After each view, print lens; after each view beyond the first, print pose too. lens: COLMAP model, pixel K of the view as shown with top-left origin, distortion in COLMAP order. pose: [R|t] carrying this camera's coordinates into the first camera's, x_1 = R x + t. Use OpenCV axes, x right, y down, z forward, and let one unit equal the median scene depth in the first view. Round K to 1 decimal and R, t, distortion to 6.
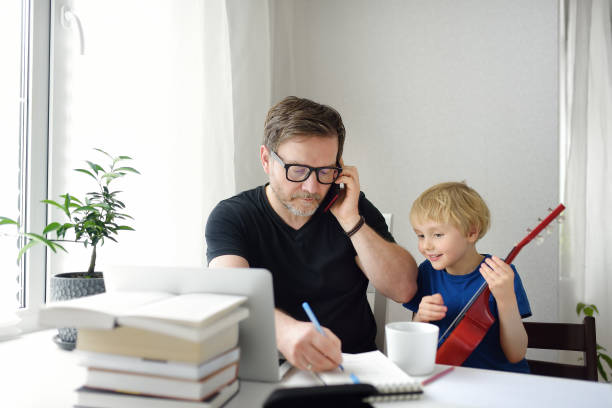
lens RADIAL K [[1073.1, 0, 305.8], [0, 1073.1, 183.4], [0, 0, 1]] dist [0.008392, 0.151415]
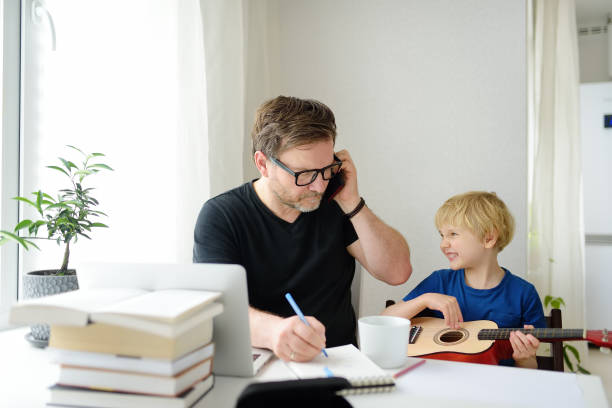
lens RADIAL K [[1392.1, 0, 306.0], [0, 1392.1, 204.0], [0, 0, 1]] dist [0.023008, 0.016687]
pose [[0.997296, -0.005111, 0.073316, -0.070698], [0.003159, 0.999638, 0.026720, -0.011851], [-0.073426, -0.026416, 0.996951, -0.303548]]
